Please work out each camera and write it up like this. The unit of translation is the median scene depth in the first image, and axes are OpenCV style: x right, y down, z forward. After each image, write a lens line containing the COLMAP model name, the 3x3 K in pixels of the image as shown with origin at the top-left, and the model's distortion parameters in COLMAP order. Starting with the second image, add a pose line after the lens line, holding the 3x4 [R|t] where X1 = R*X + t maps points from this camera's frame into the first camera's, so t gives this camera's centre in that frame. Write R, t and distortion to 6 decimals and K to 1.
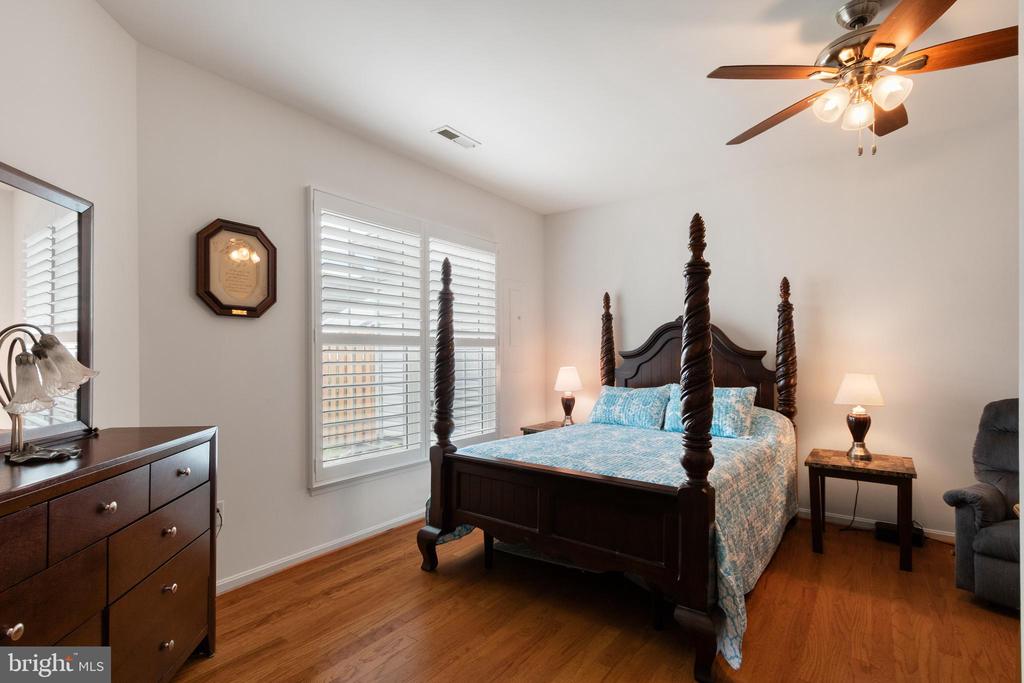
lens RADIAL K [[470.1, 0, 510.0], [0, 470.1, 345.9], [0, 0, 1]] dist [-0.000253, 0.000086]
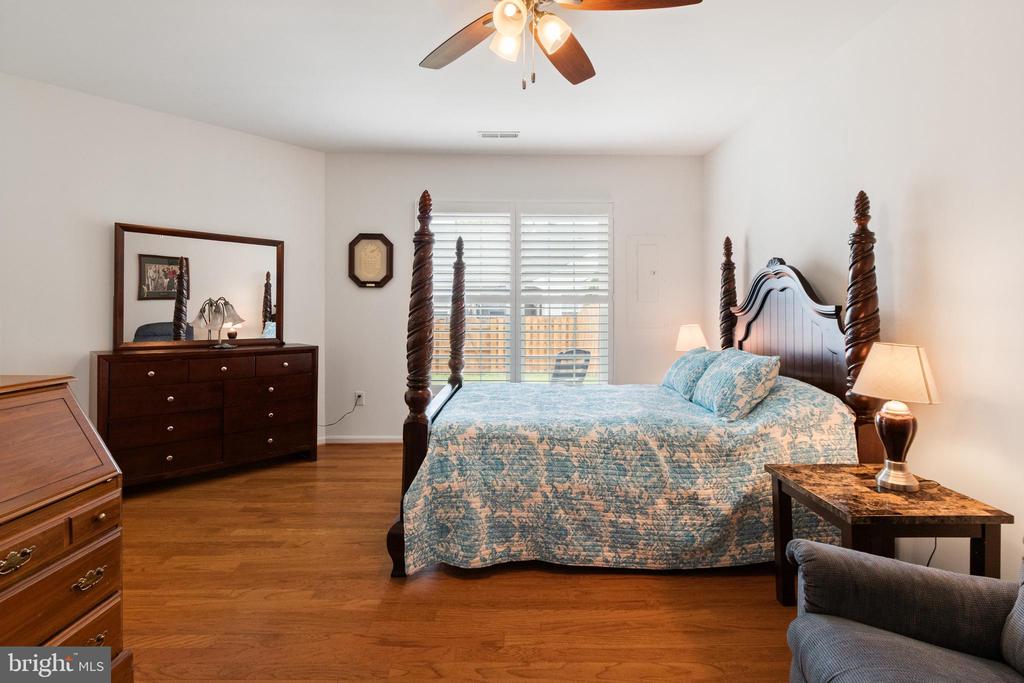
lens RADIAL K [[470.1, 0, 523.2], [0, 470.1, 300.3], [0, 0, 1]] dist [-0.000253, 0.000086]
pose [[0.640533, -0.014498, -0.767794, 0.982355], [0.010471, 0.999894, -0.010145, 0.006215], [0.767859, -0.001542, 0.640617, 0.288760]]
